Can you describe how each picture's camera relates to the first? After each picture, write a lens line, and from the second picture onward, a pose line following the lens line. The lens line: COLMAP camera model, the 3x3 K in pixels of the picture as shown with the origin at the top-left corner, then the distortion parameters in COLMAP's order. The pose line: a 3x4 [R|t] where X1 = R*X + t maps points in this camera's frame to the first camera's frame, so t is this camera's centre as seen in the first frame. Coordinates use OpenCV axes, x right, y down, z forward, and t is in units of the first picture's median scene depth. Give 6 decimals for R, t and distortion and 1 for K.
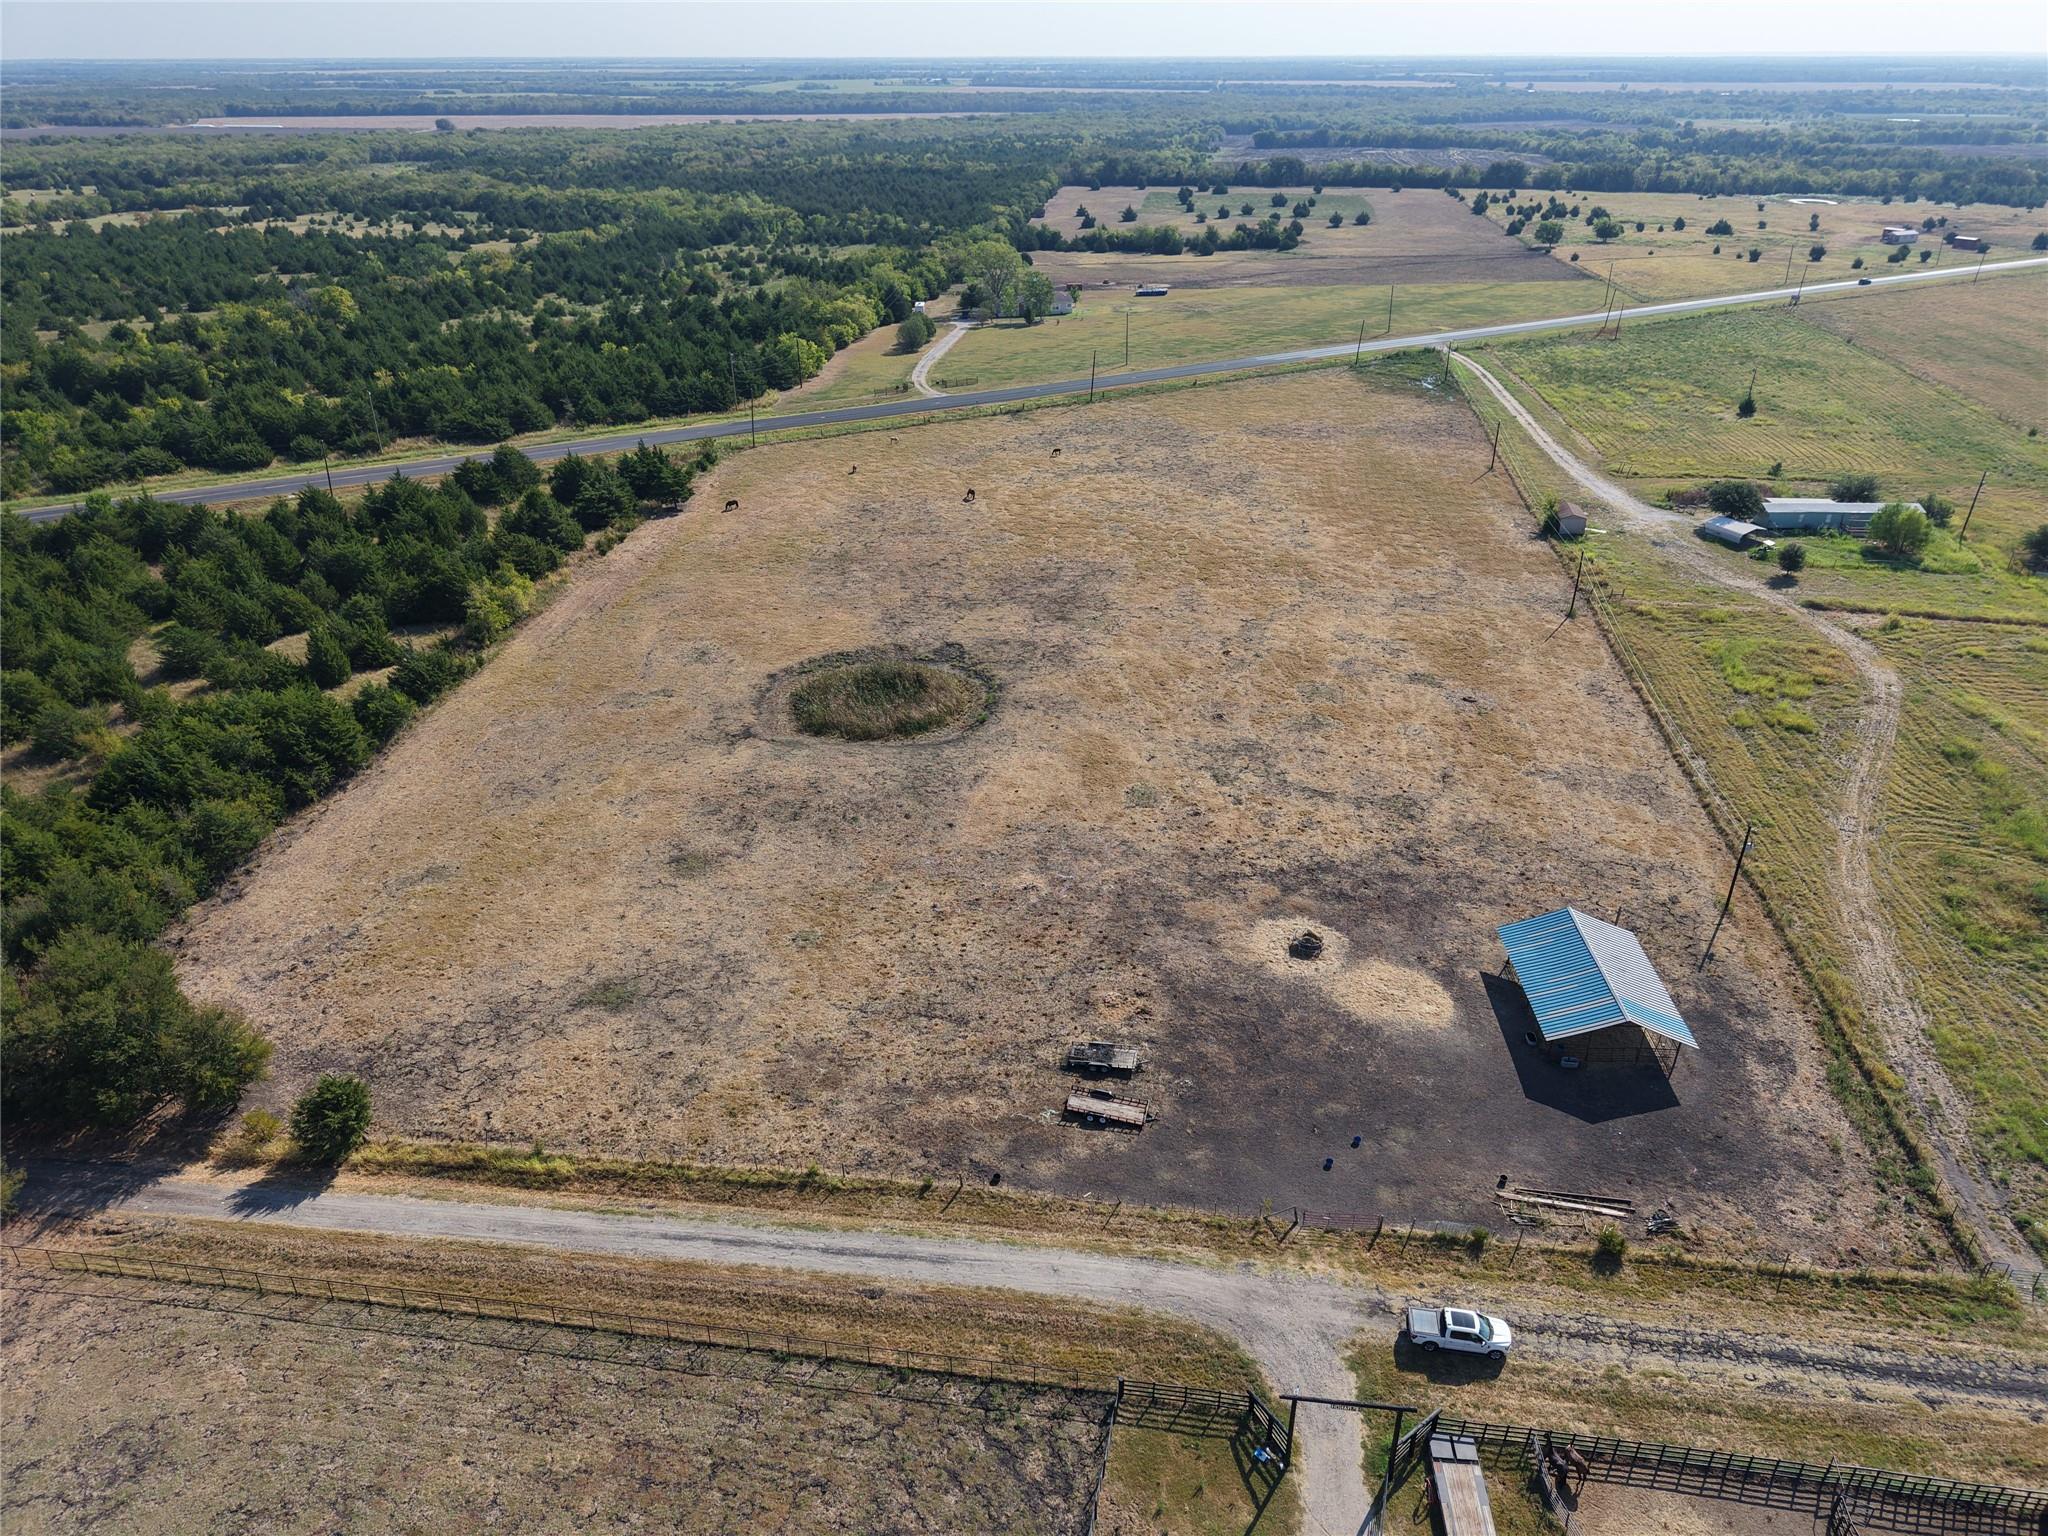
lens RADIAL K [[1403.3, 0, 1024.0], [0, 1403.3, 768.0], [0, 0, 1]] dist [0.001234, 0.000543]
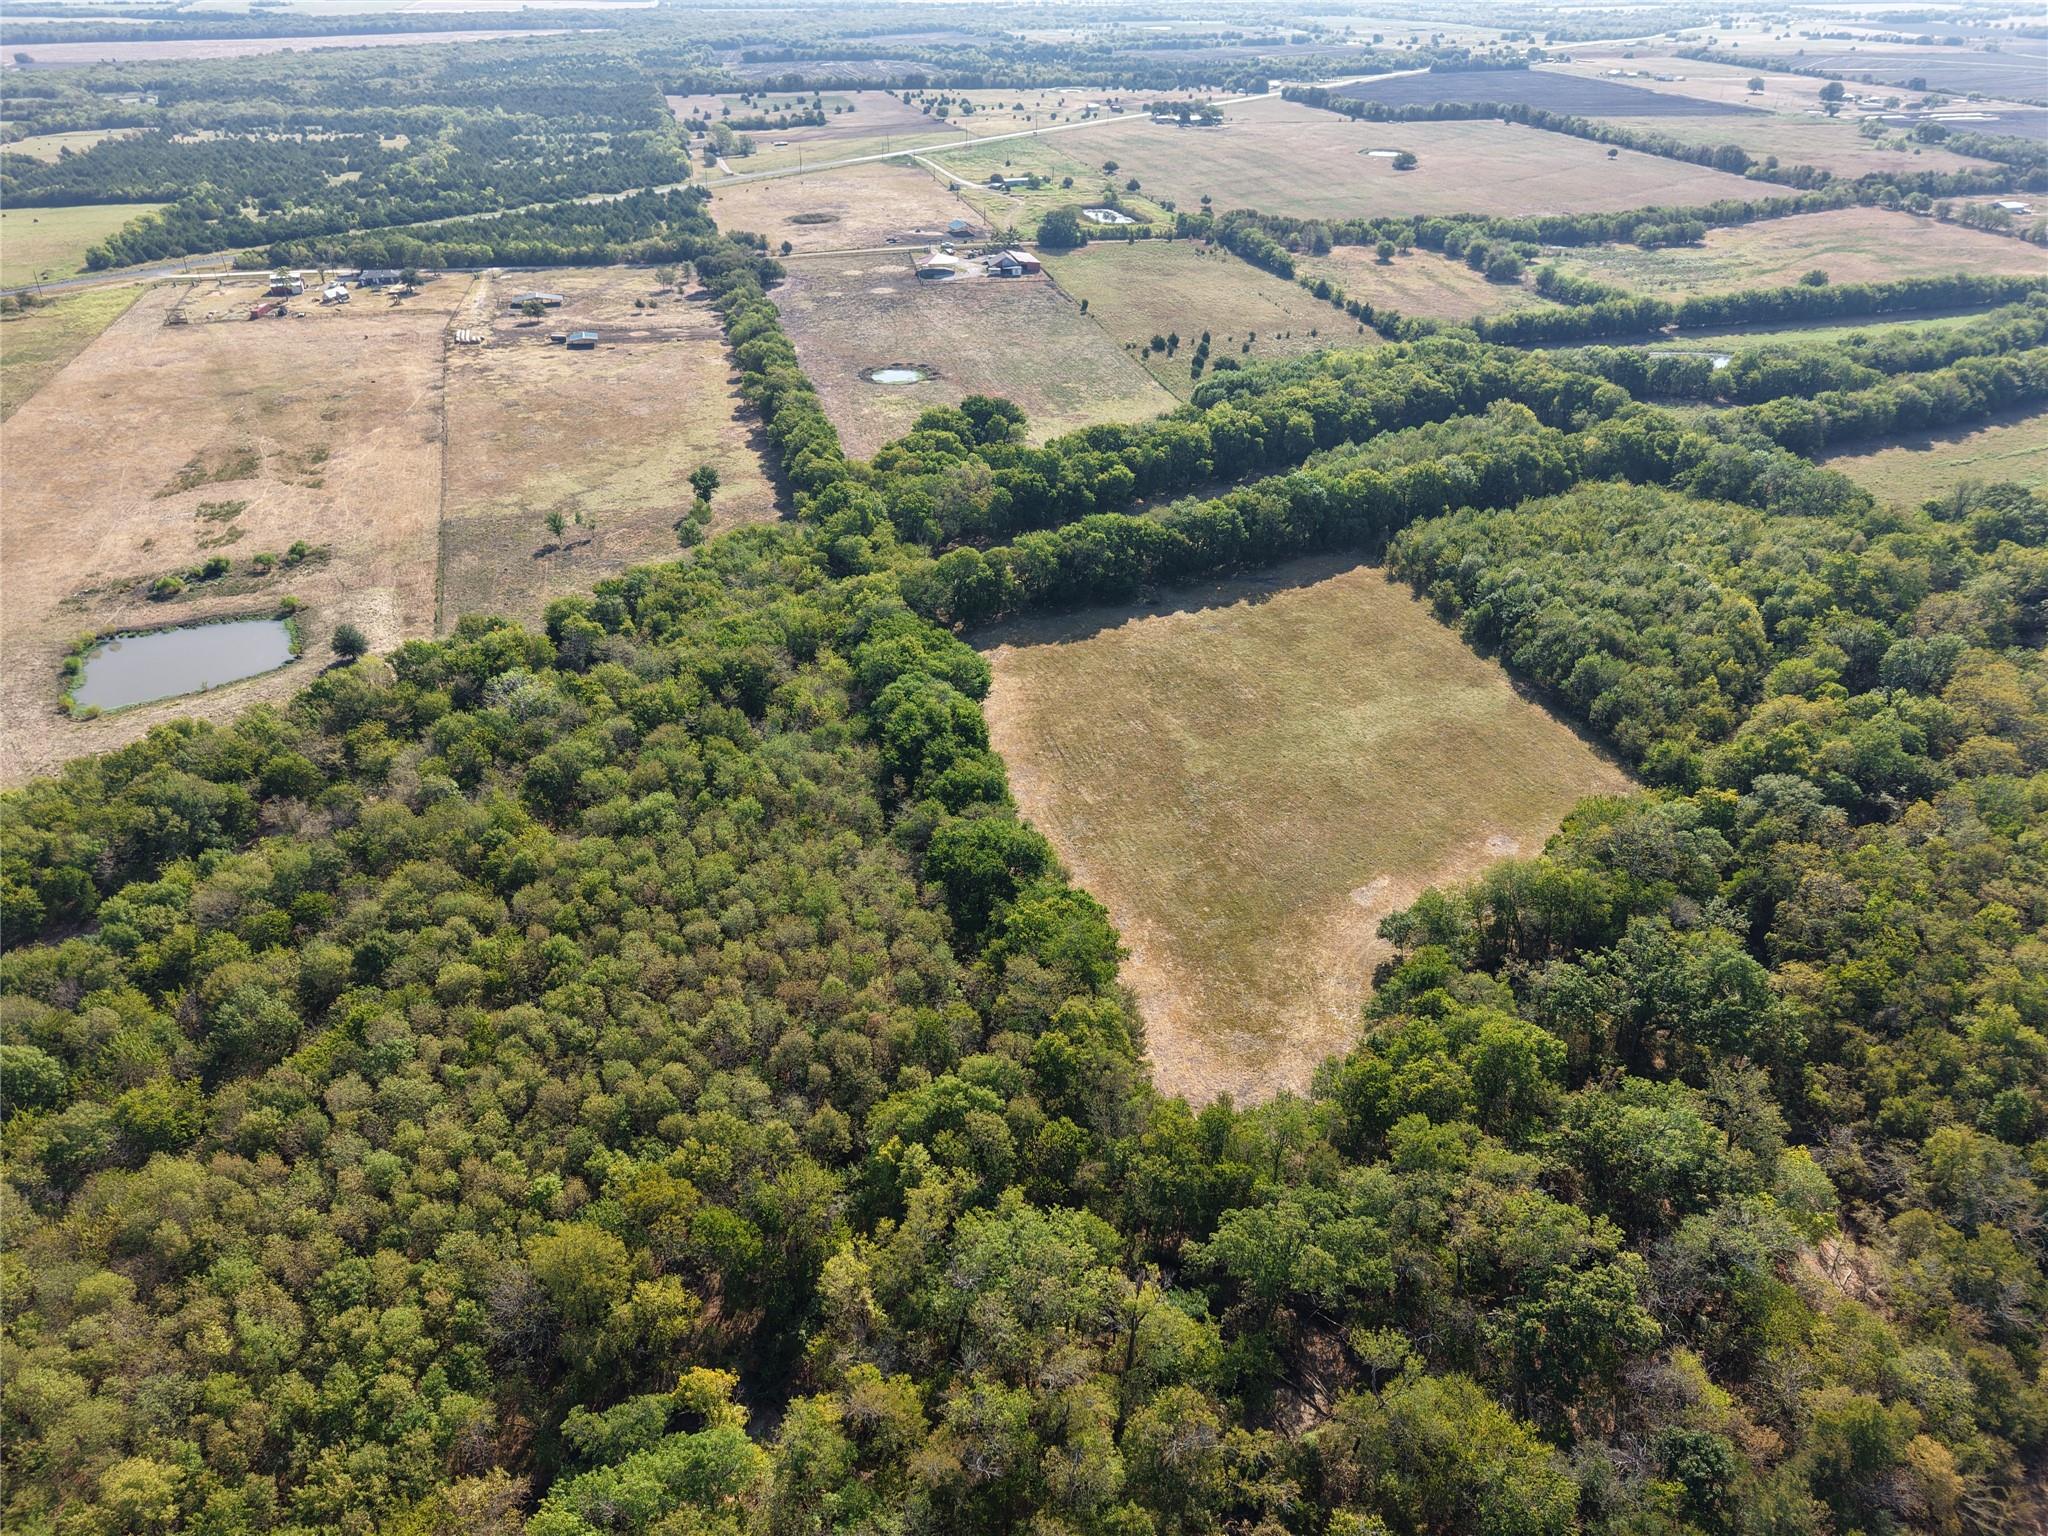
lens RADIAL K [[1403.3, 0, 1024.0], [0, 1403.3, 768.0], [0, 0, 1]] dist [0.001234, 0.000543]
pose [[0.927406, -0.188580, 0.323043, -0.403851], [0.168016, 0.981605, 0.090675, 0.442390], [-0.334200, -0.029816, 0.942030, -1.124667]]
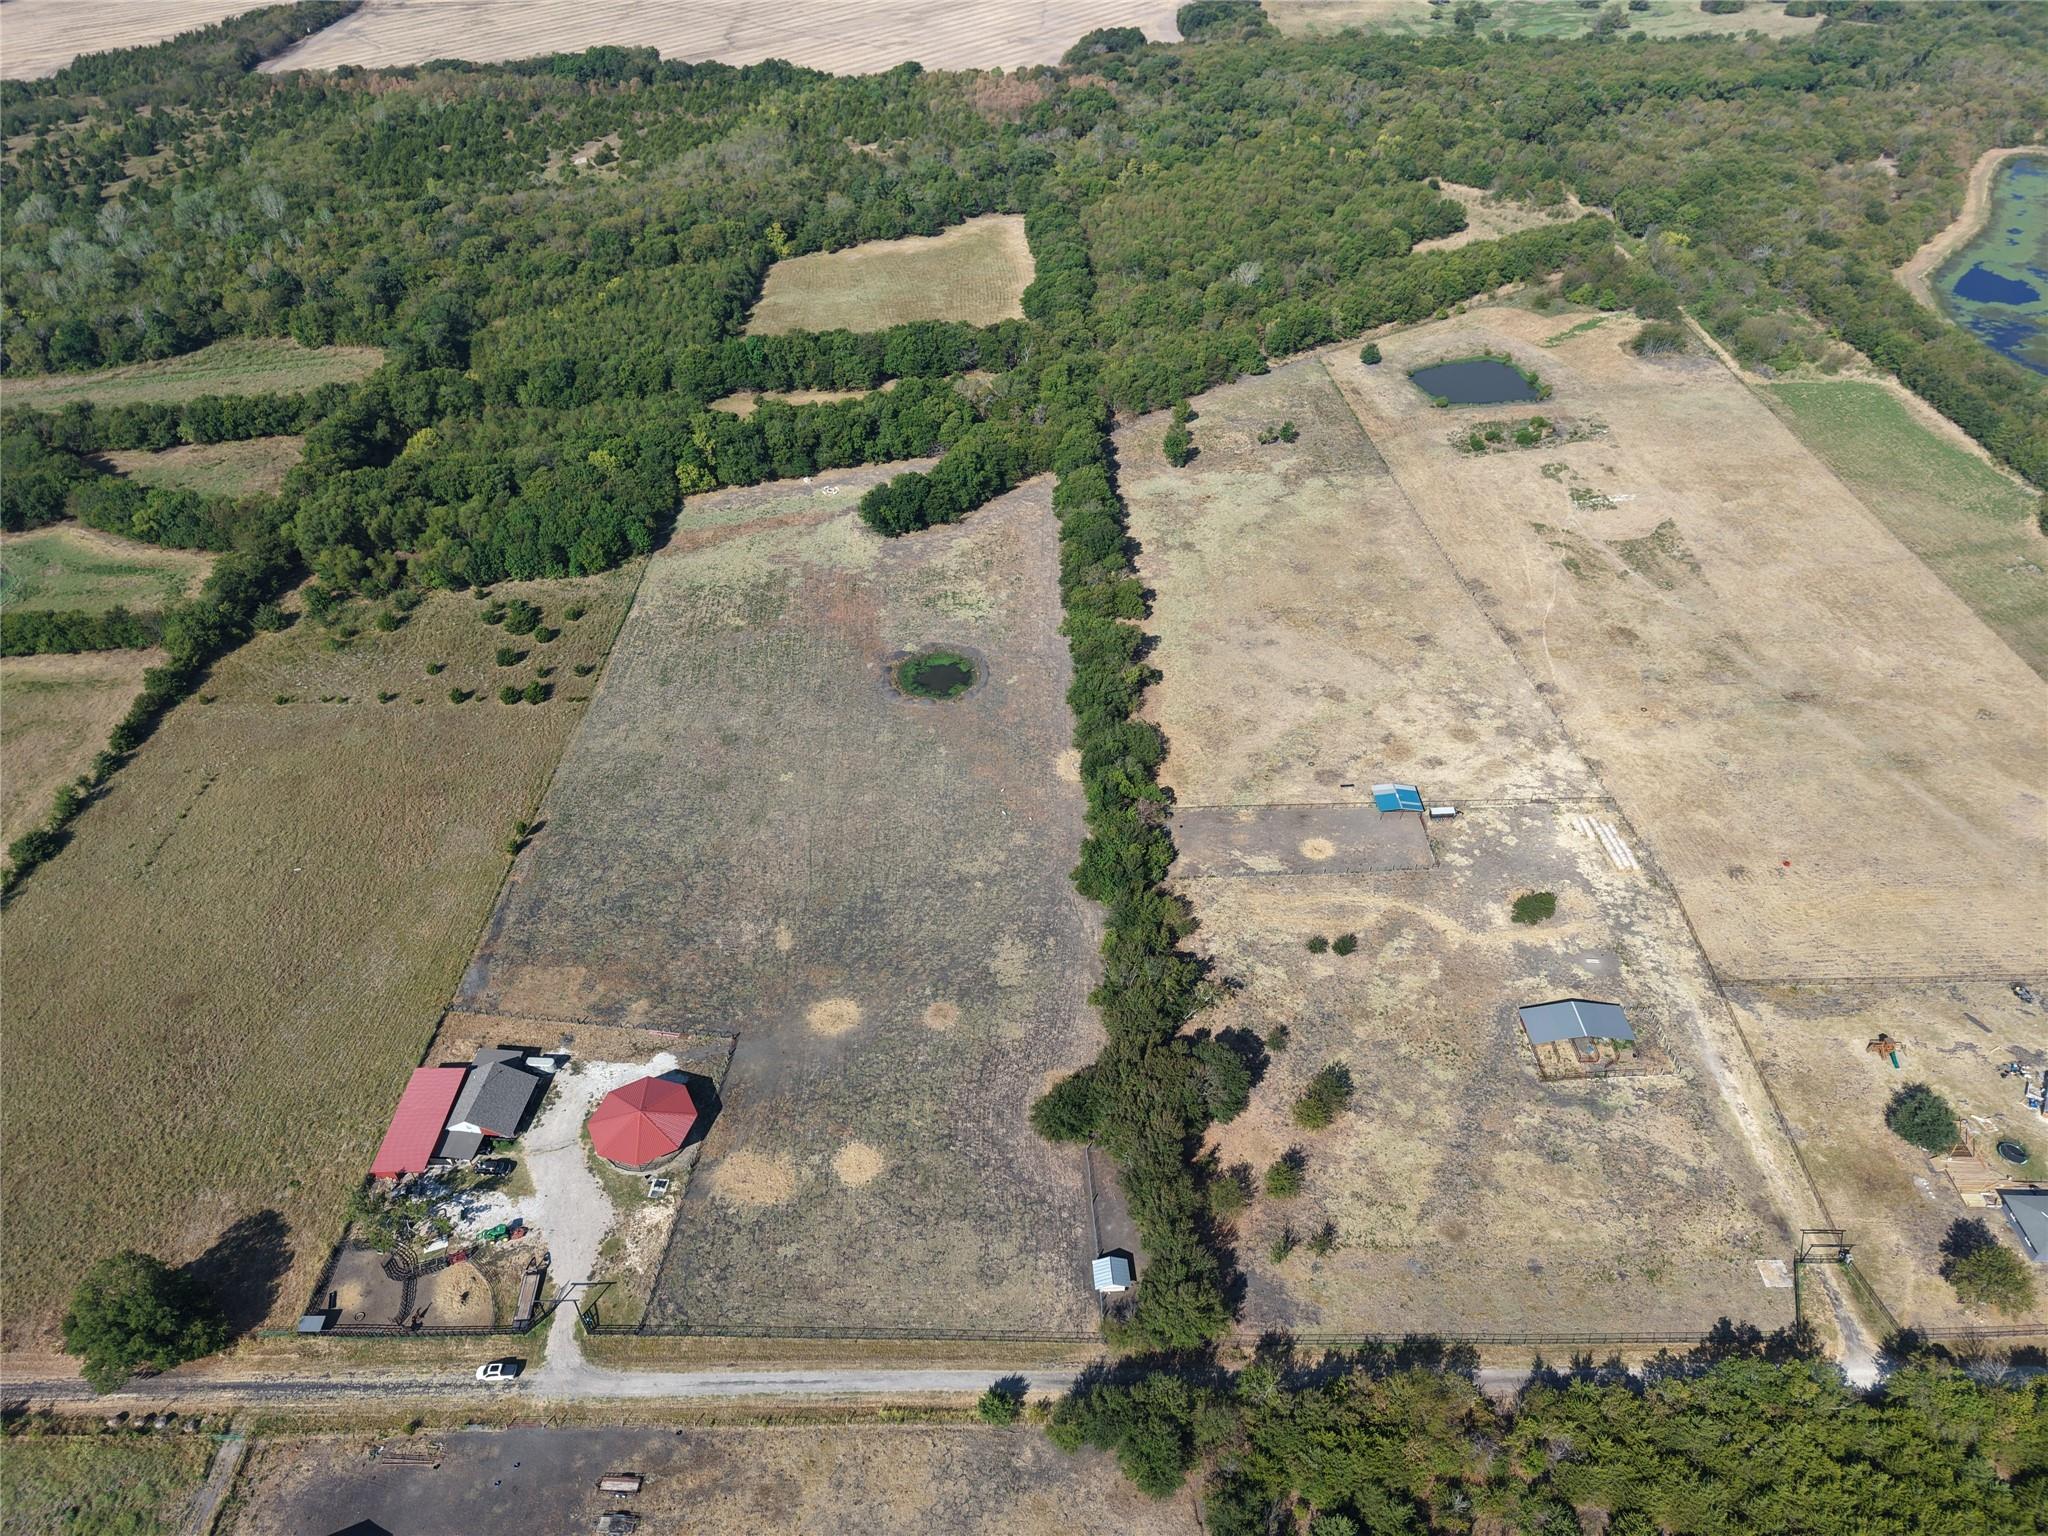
lens RADIAL K [[1403.3, 0, 1024.0], [0, 1403.3, 768.0], [0, 0, 1]] dist [0.001234, 0.000543]
pose [[-0.990172, 0.094983, -0.102649, -0.079834], [-0.054495, 0.413923, 0.908679, -0.402178], [0.128798, 0.905343, -0.404679, 0.192650]]
